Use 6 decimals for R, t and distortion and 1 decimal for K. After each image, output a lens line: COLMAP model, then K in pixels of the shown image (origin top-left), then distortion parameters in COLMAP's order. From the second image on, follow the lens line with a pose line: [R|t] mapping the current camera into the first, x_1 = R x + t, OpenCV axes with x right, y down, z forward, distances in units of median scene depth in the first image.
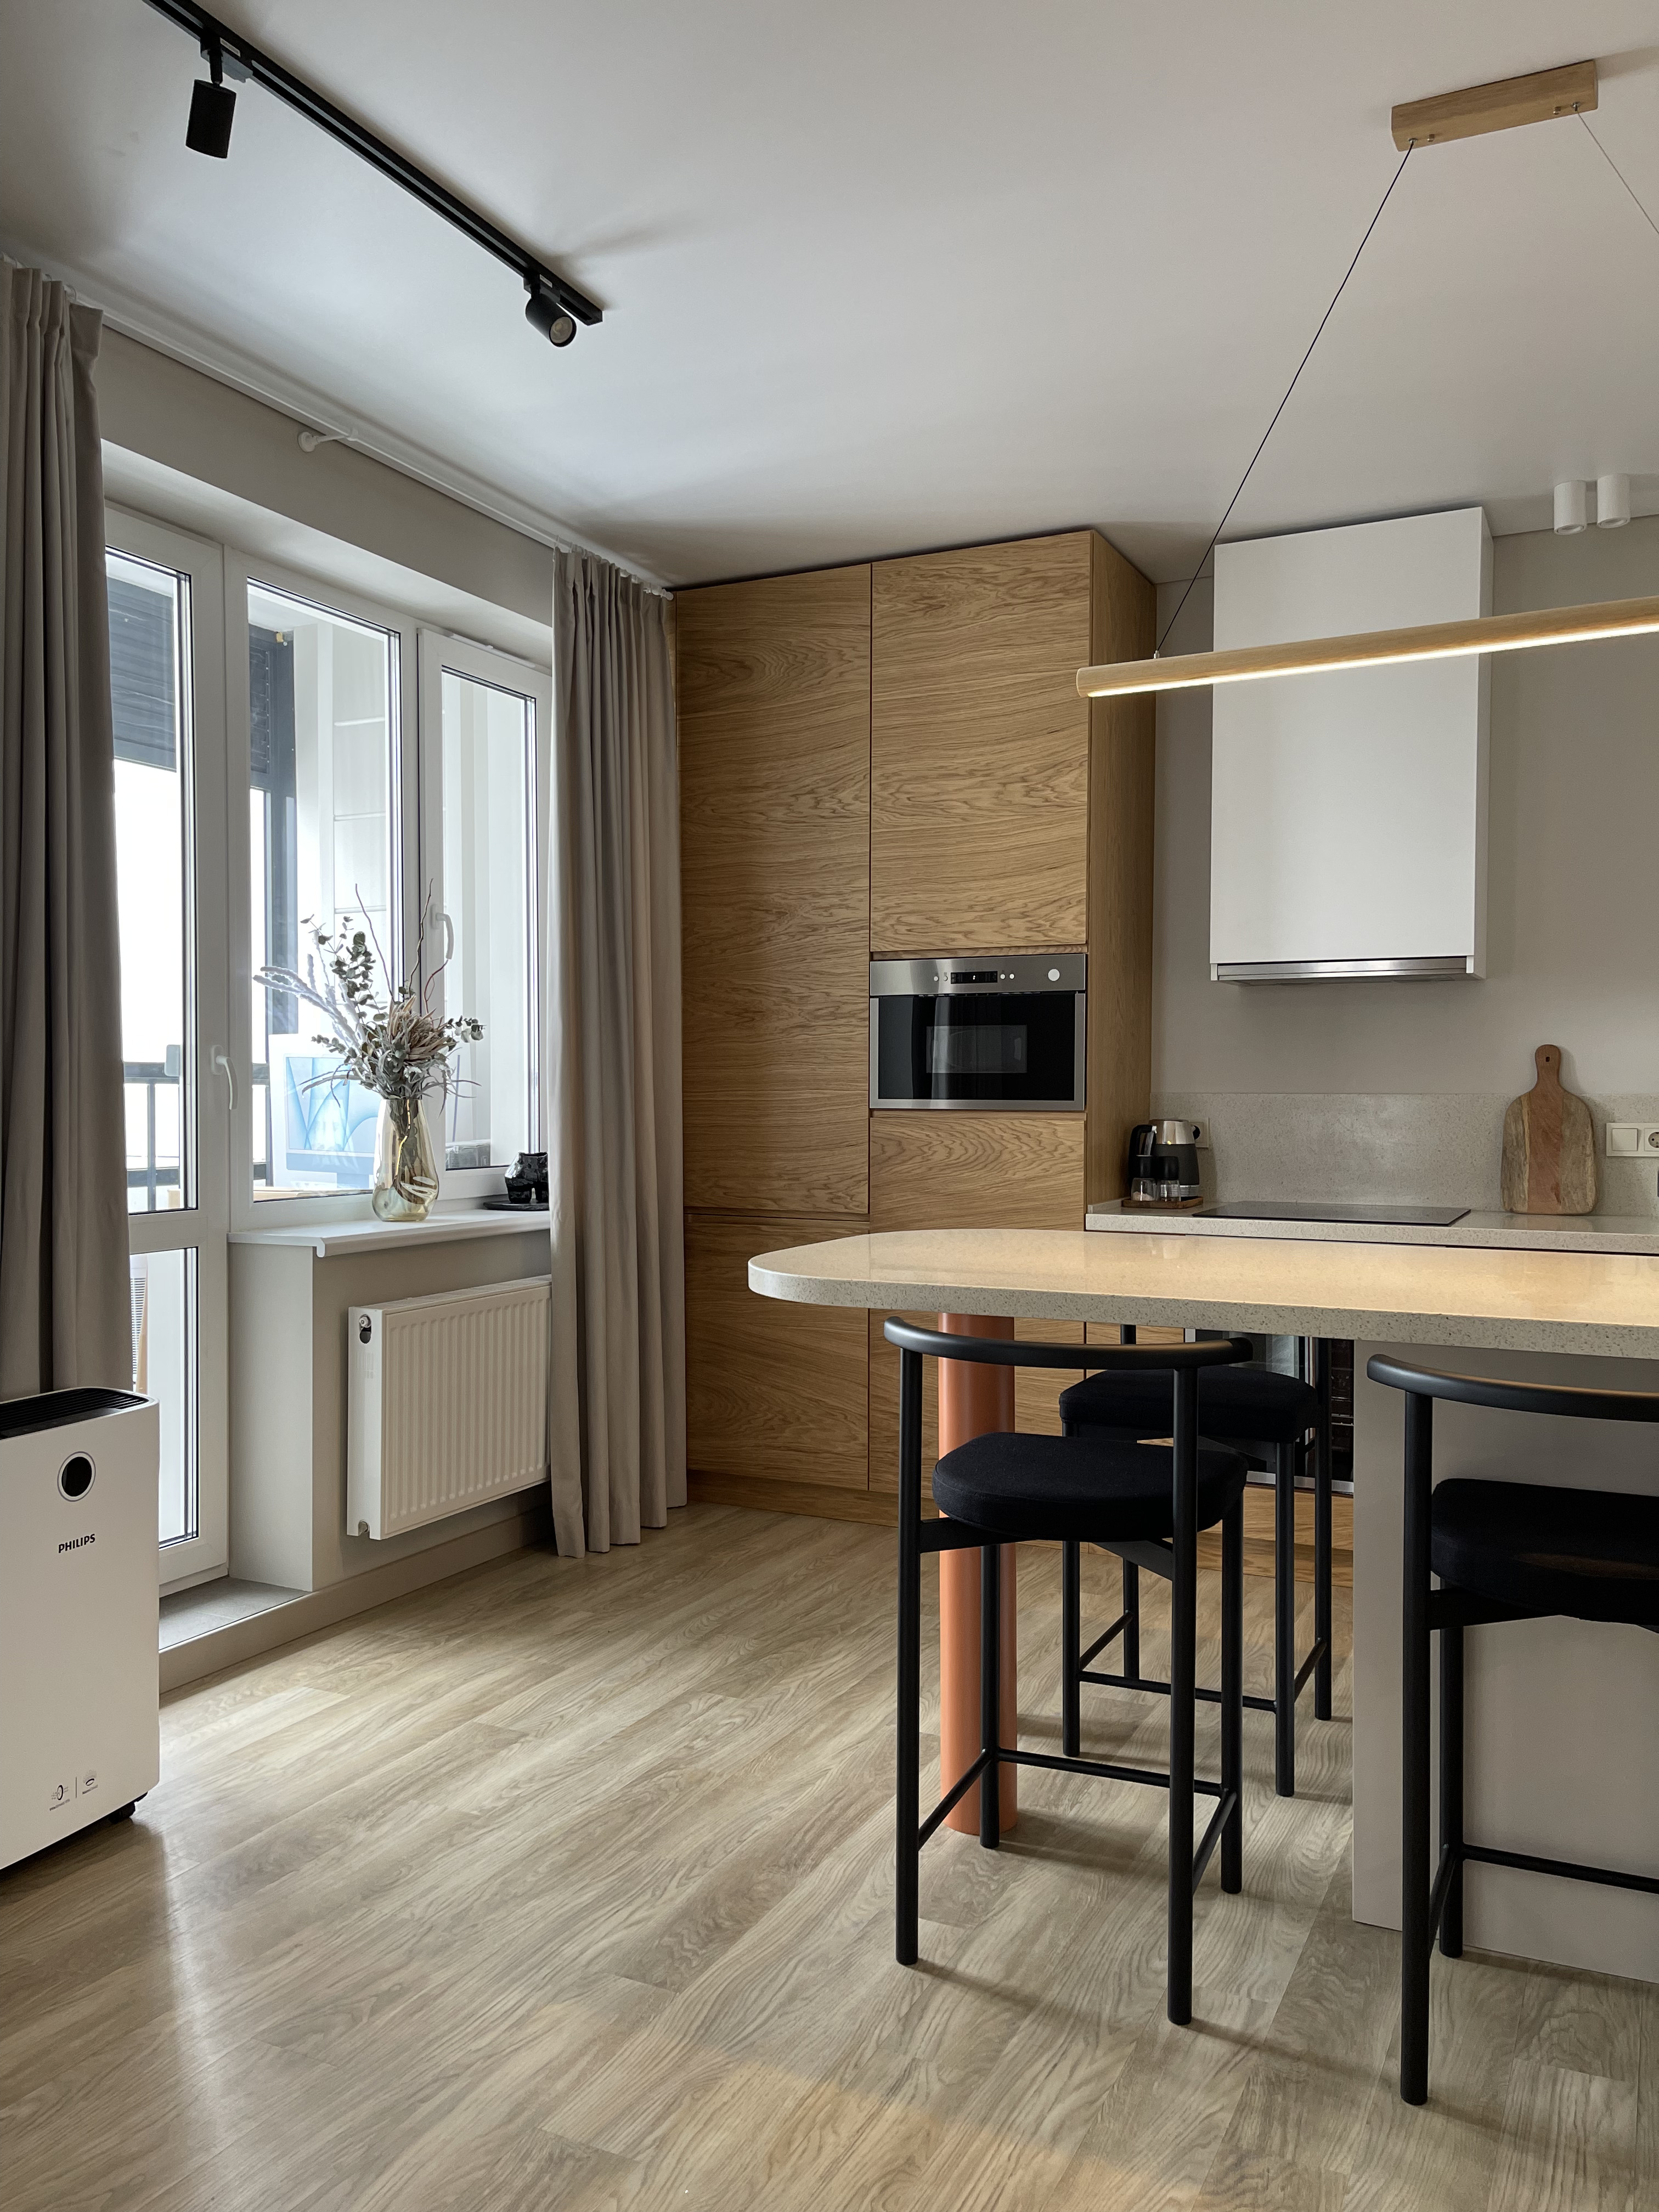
lens RADIAL K [[1659.2, 0, 844.3], [0, 1659.2, 1124.0], [0, 0, 1]] dist [0.069187, -0.097584]
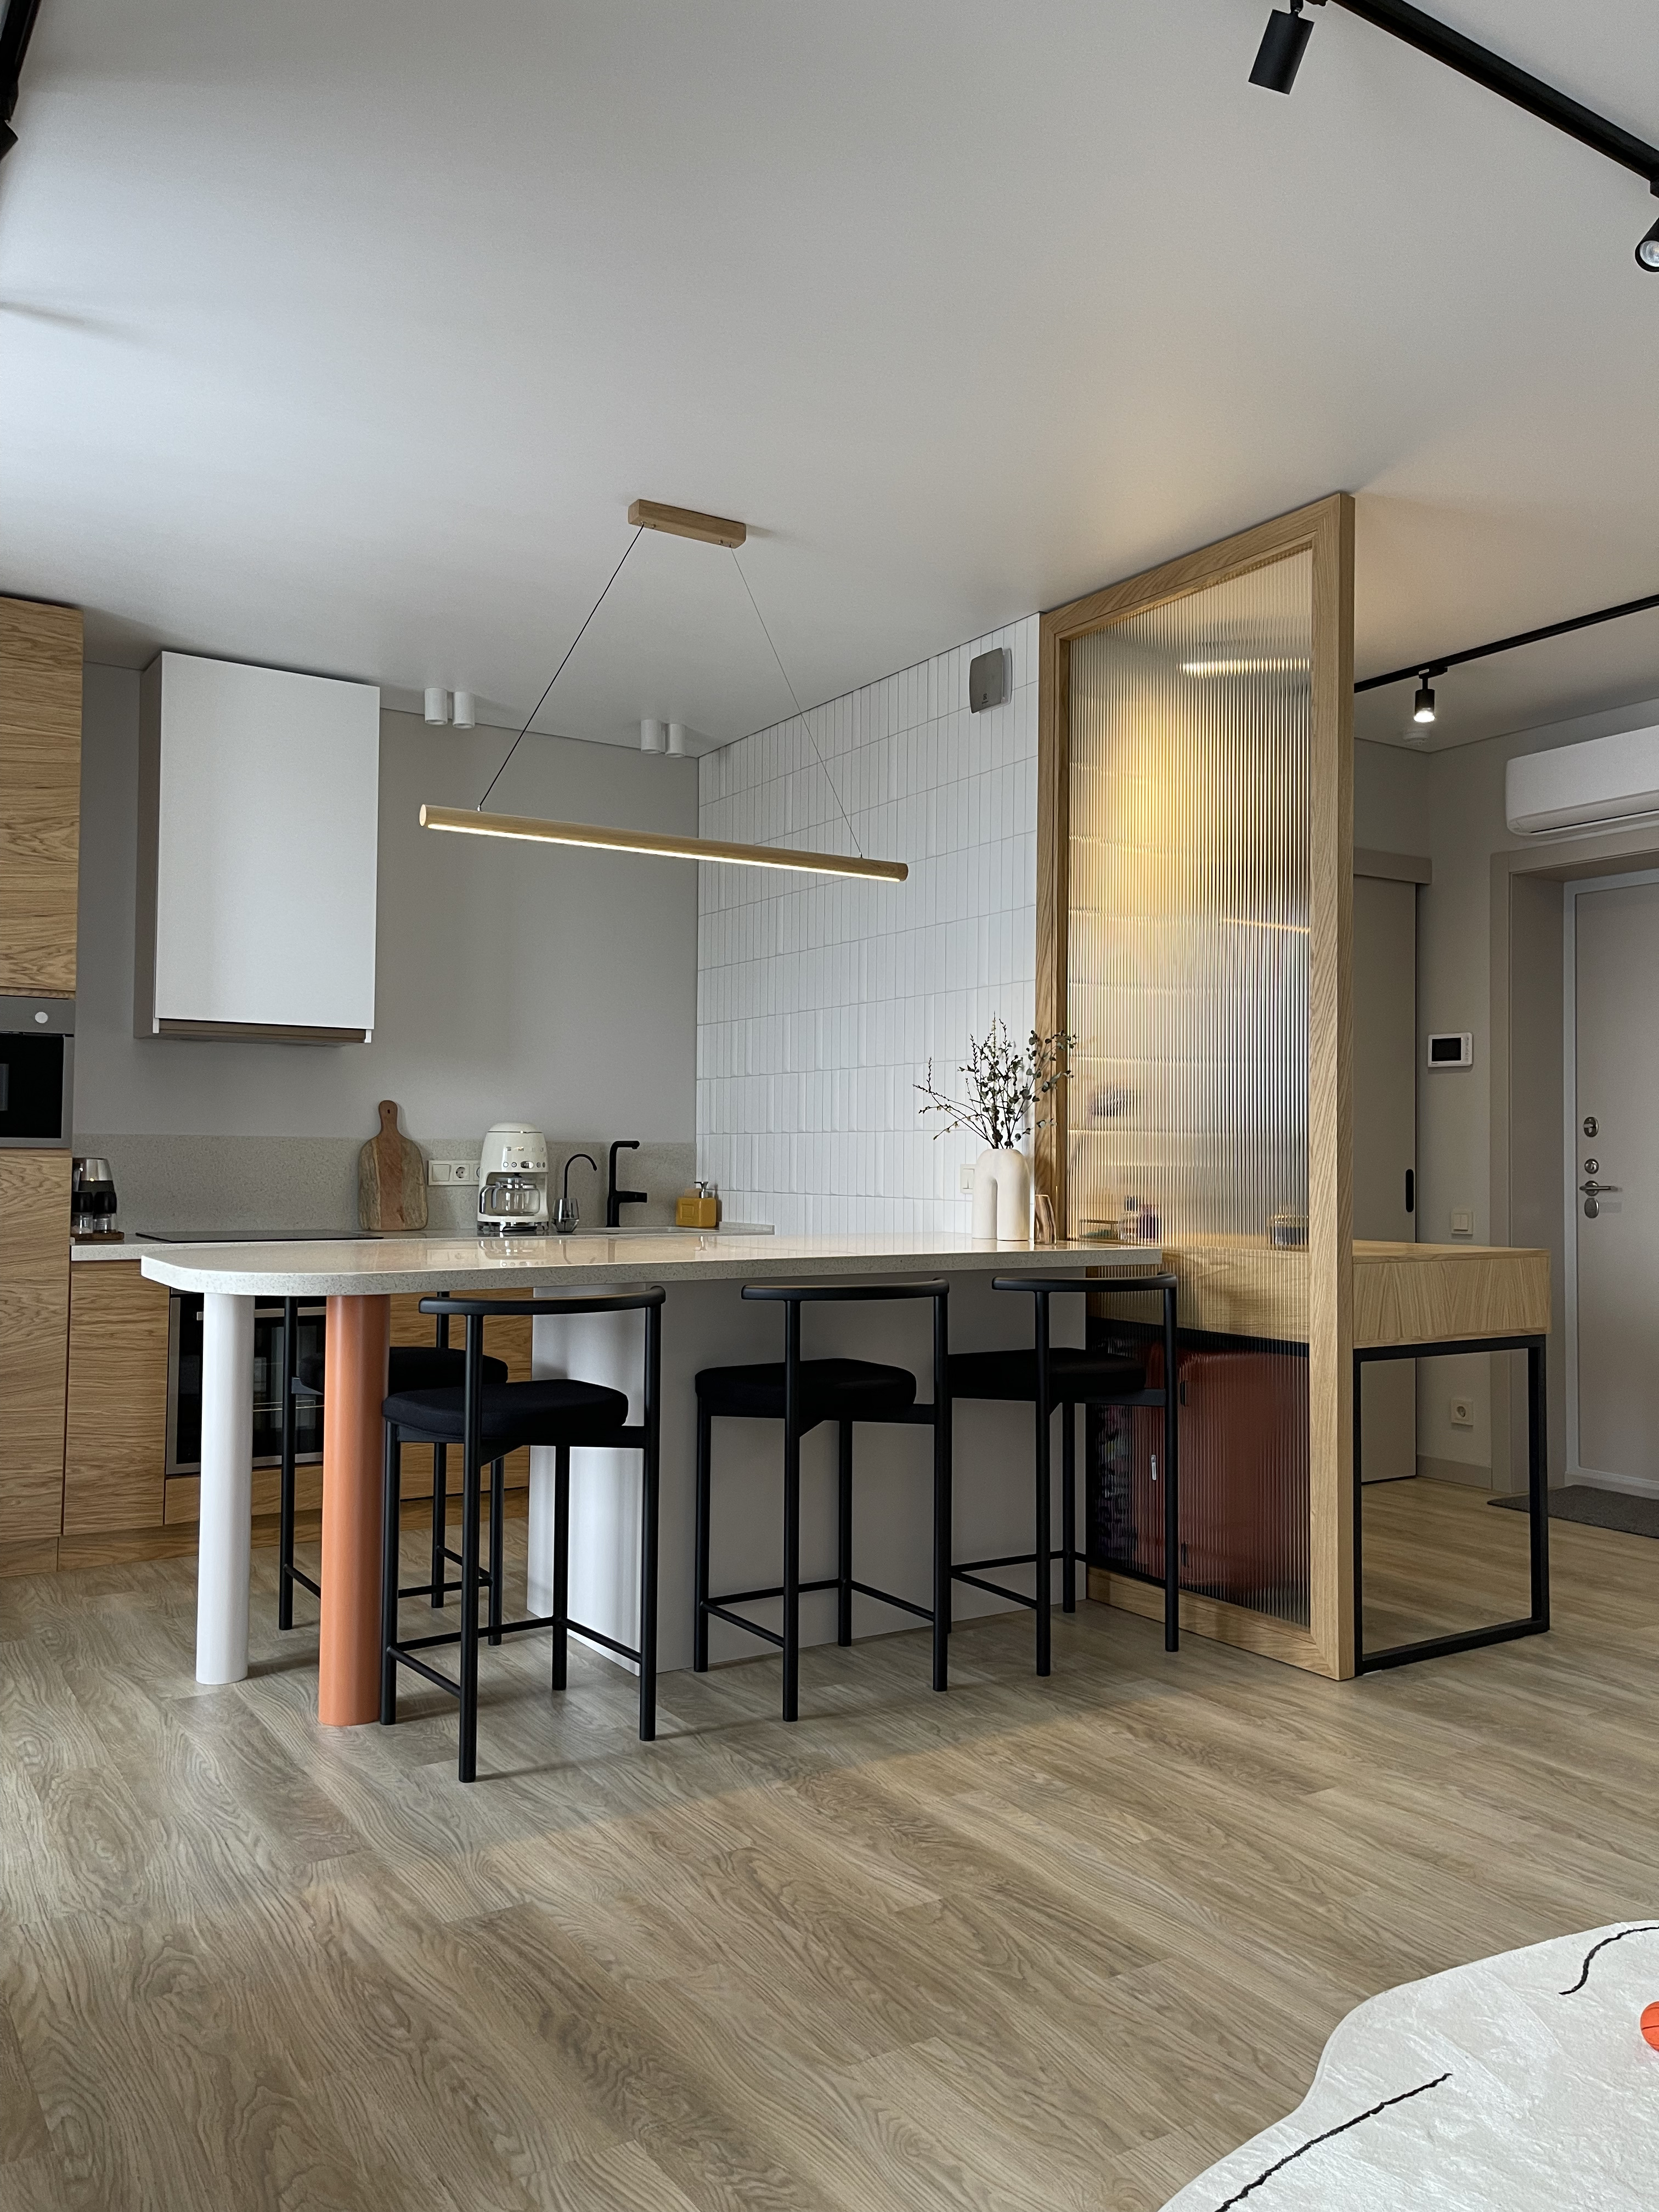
lens RADIAL K [[1659.2, 0, 831.5], [0, 1659.2, 1113.3], [0, 0, 1]] dist [0.069187, -0.097584]
pose [[0.522972, 0.026089, 0.851951, -0.585318], [0.010306, 0.999265, -0.036926, 0.016442], [-0.852288, 0.028091, 0.522318, 0.033298]]
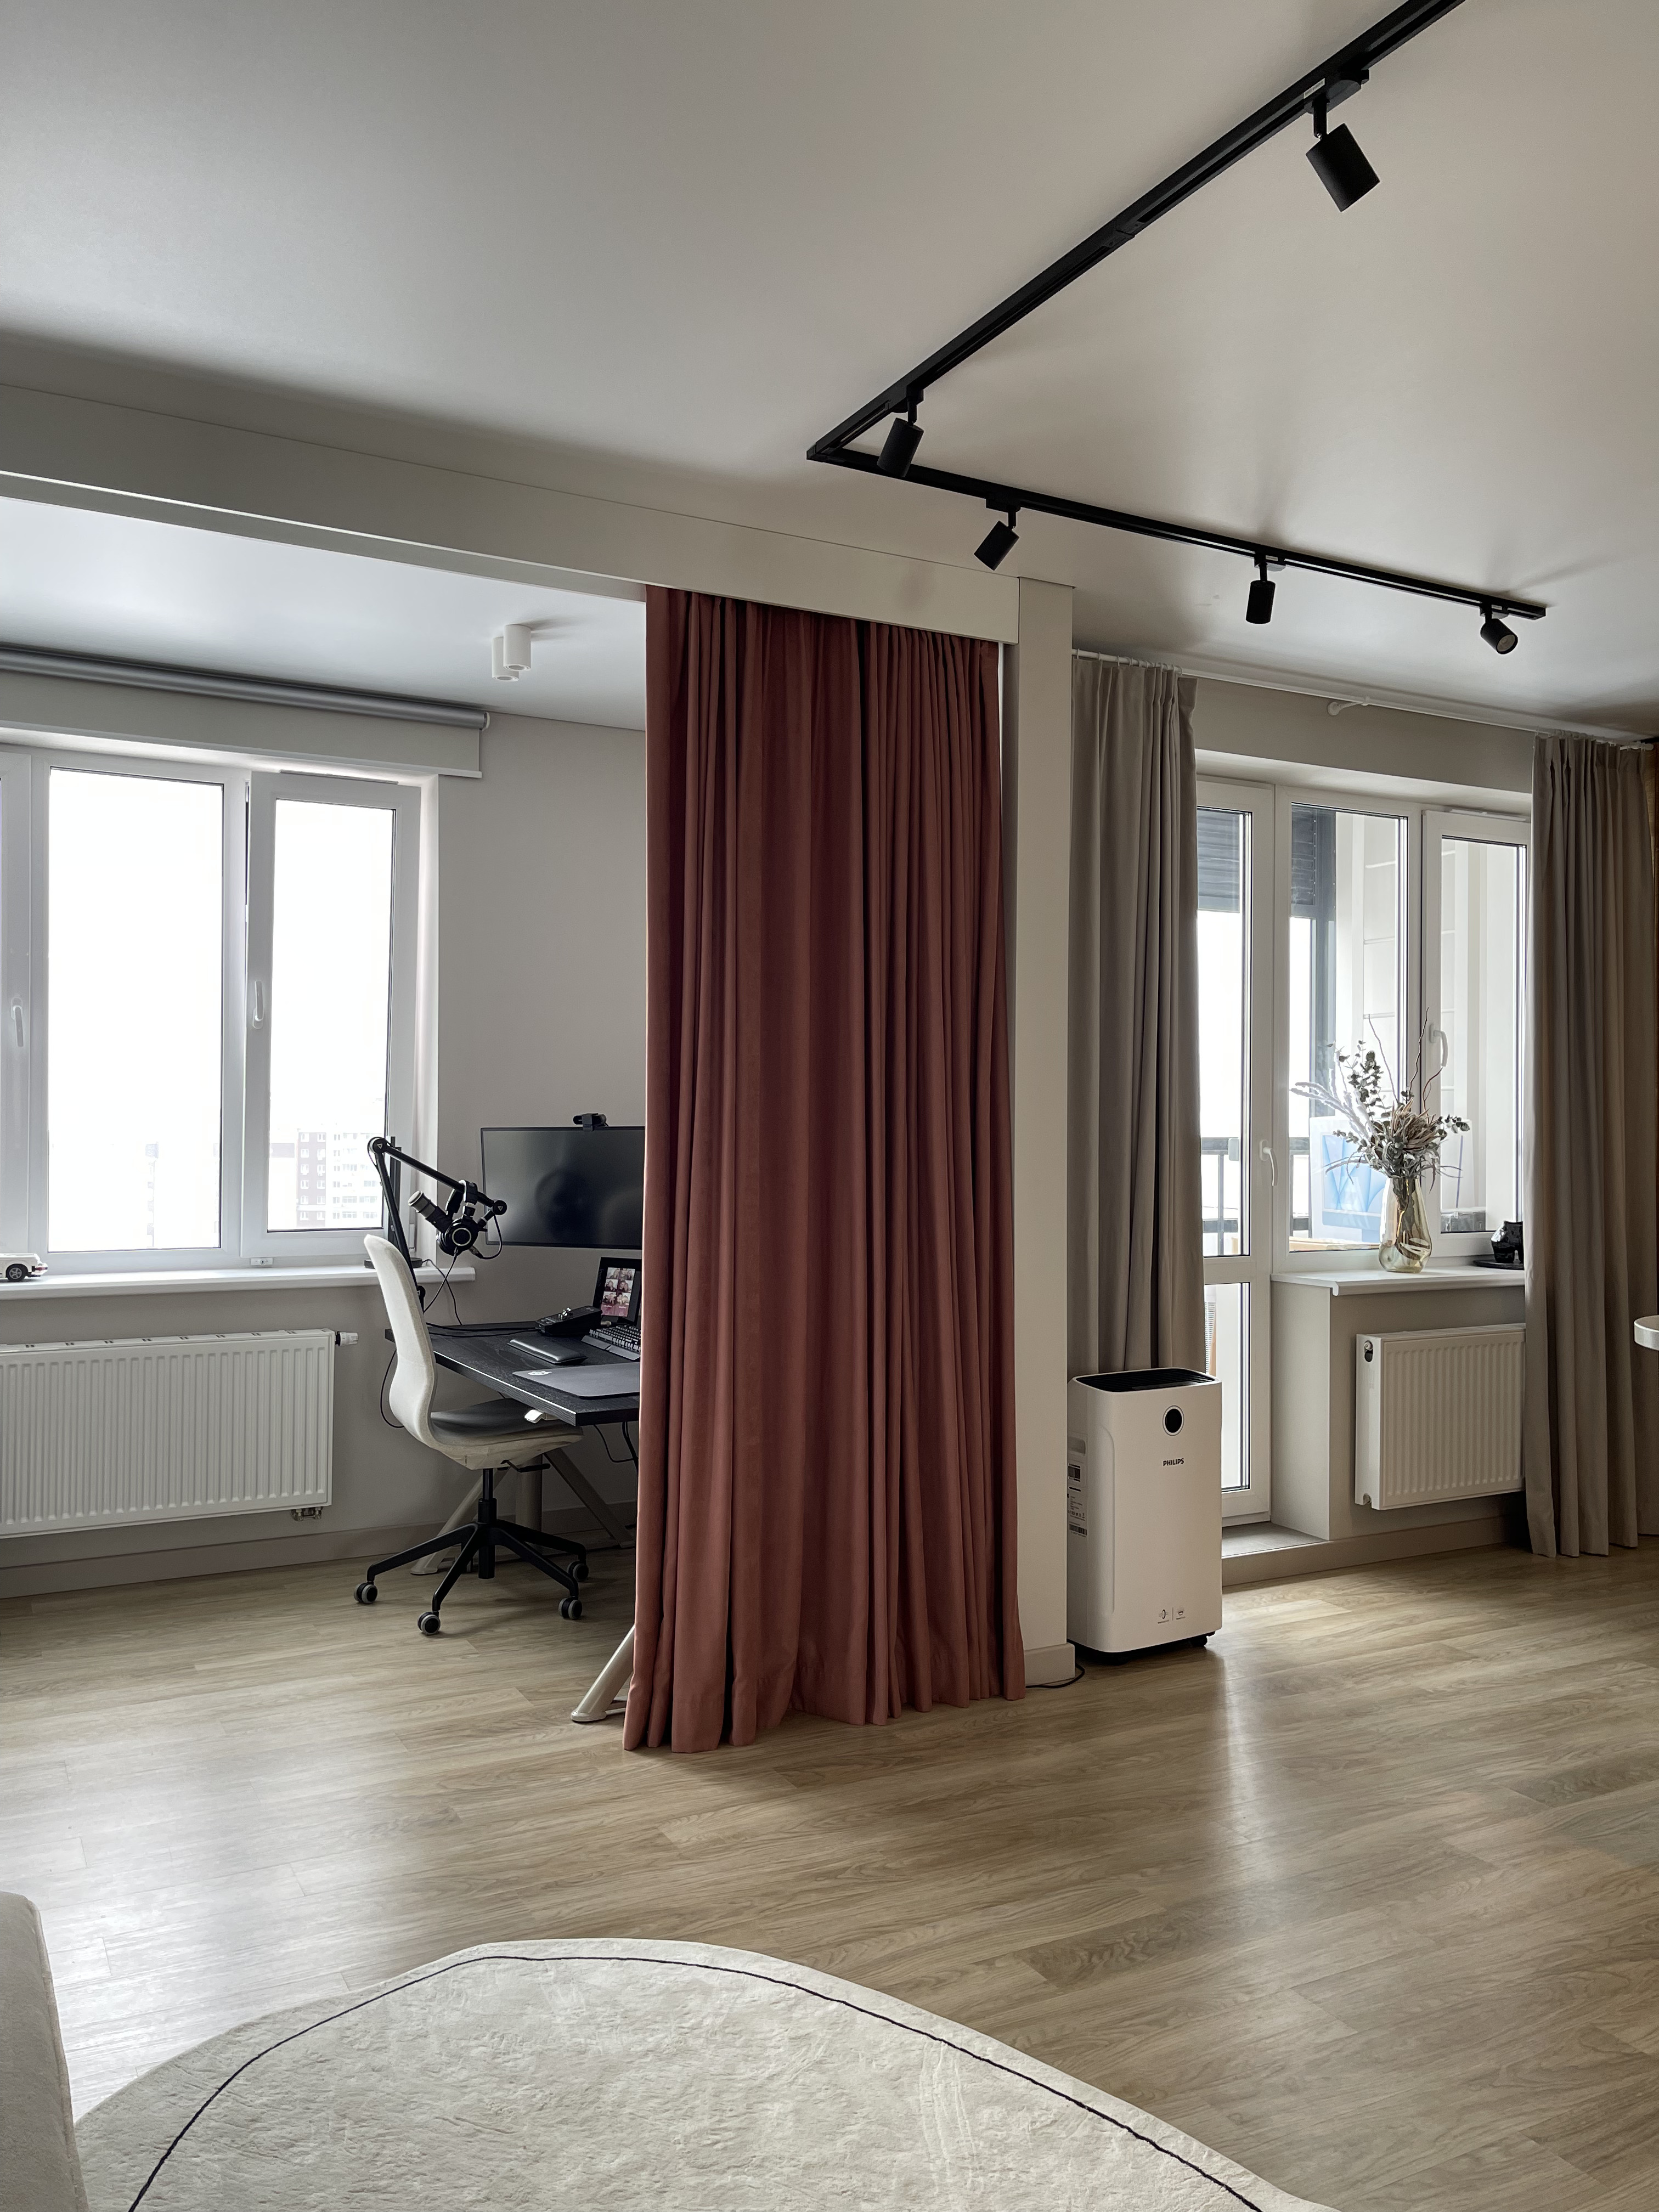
lens RADIAL K [[1659.2, 0, 828.5], [0, 1659.2, 1118.0], [0, 0, 1]] dist [0.069187, -0.097584]
pose [[0.810364, 0.000046, -0.585927, 0.150366], [-0.016101, 0.999624, -0.022190, -0.028462], [0.585706, 0.027416, 0.810060, -0.353117]]
